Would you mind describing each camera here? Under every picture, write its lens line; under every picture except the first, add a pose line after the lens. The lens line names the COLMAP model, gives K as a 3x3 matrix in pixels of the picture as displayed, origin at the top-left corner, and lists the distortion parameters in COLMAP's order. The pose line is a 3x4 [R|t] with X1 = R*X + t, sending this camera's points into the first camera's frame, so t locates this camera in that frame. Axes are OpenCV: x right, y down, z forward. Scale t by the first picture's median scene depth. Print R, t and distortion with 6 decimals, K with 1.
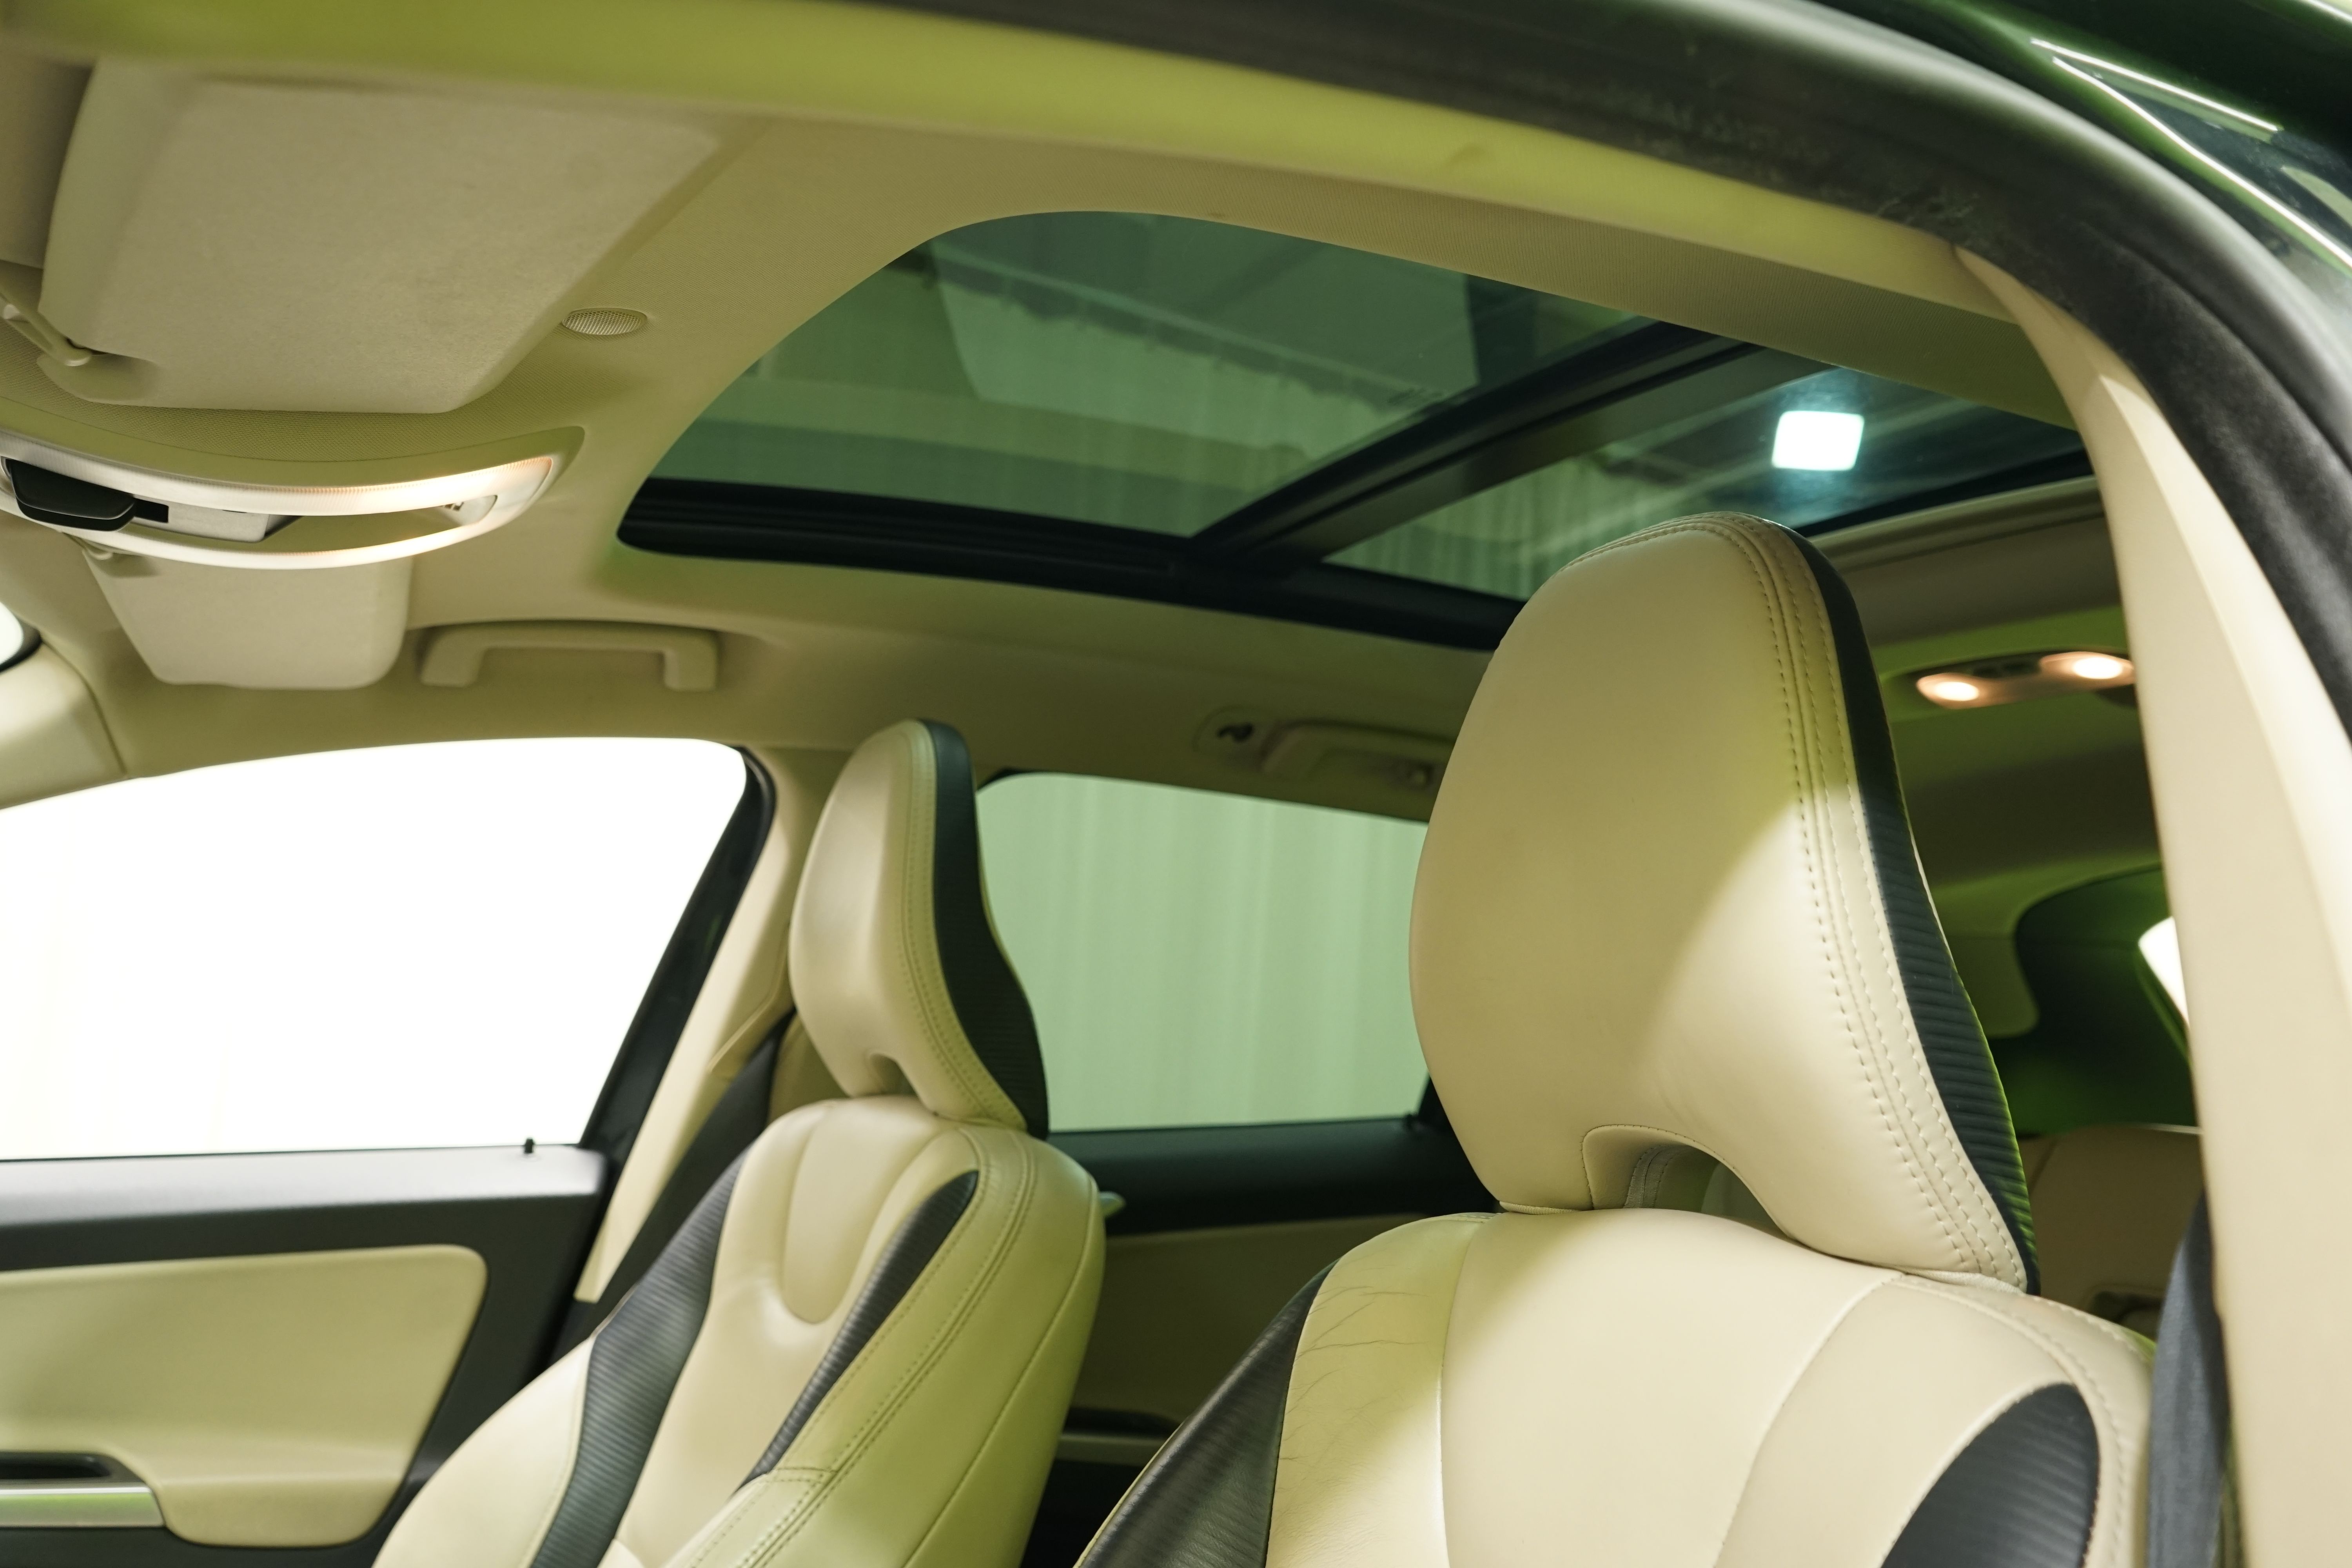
lens RADIAL K [[1884.8, 0, 1172.4], [0, 1884.8, 775.3], [0, 0, 1]] dist [-0.006121, 0.017334]
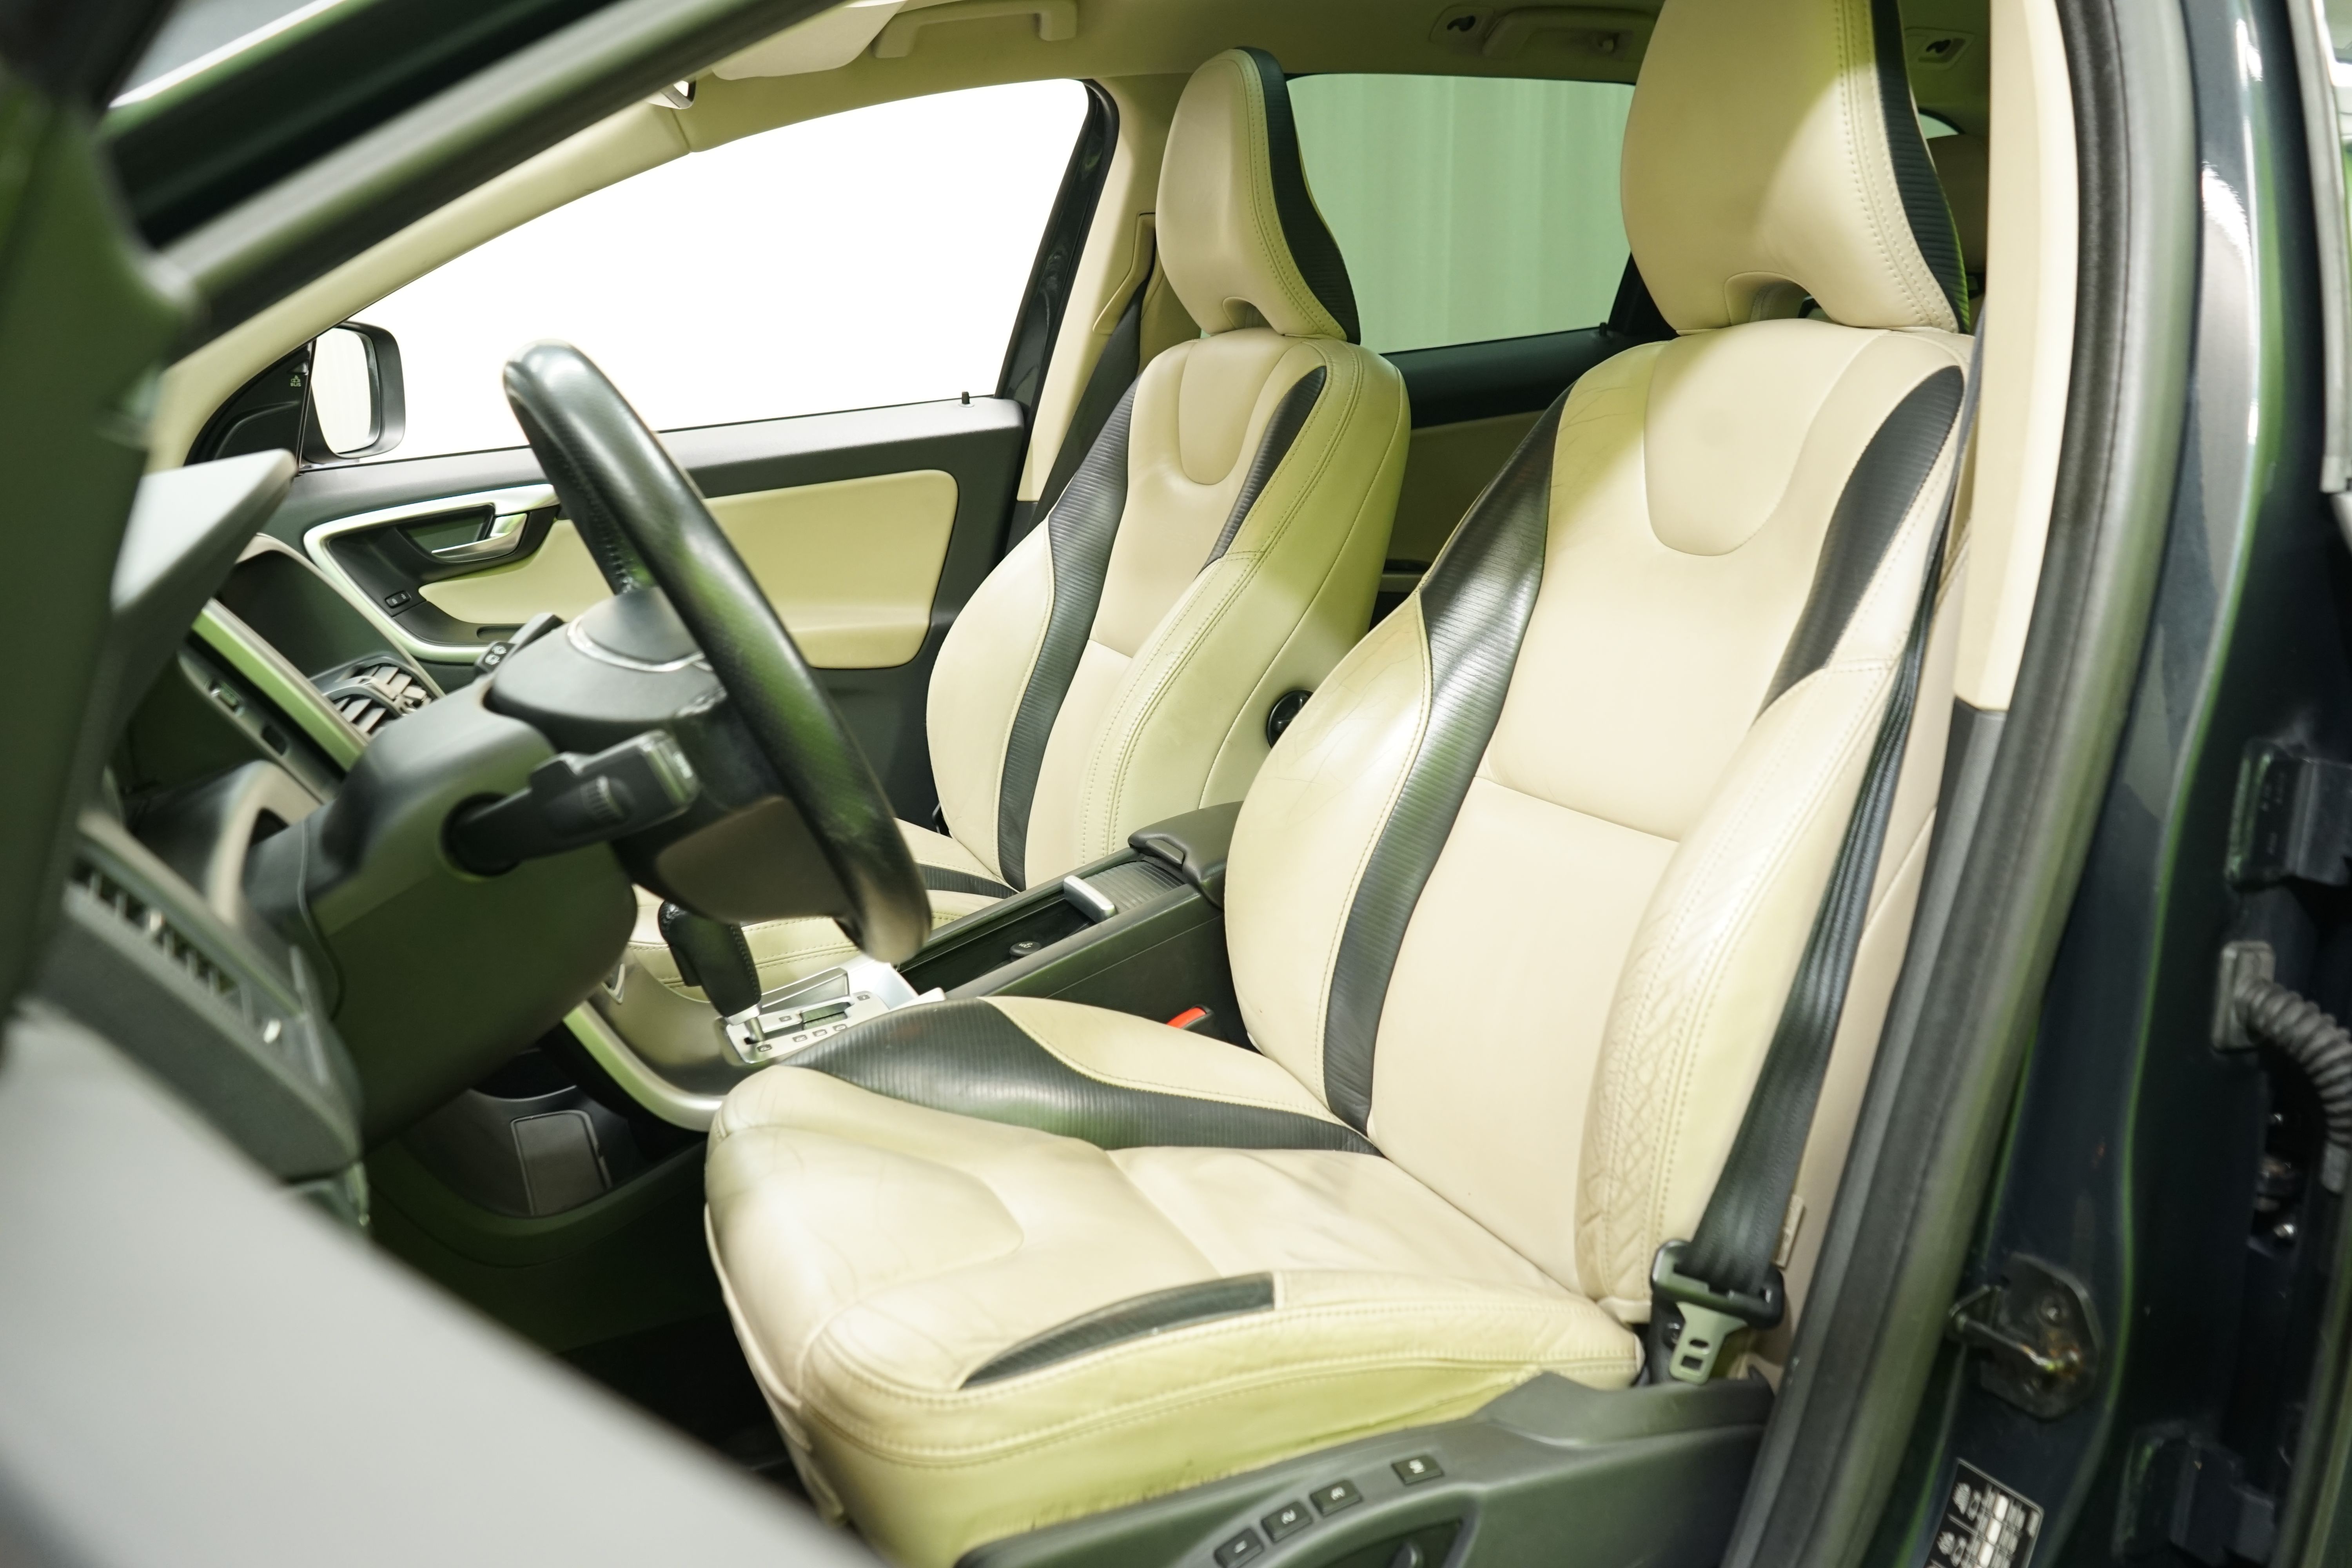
lens RADIAL K [[1884.8, 0, 1172.4], [0, 1884.8, 775.3], [0, 0, 1]] dist [-0.006121, 0.017334]
pose [[0.992434, -0.068718, -0.101745, -0.082406], [0.101152, 0.927317, 0.360348, -0.038365], [0.069588, -0.367914, 0.927252, -0.471136]]
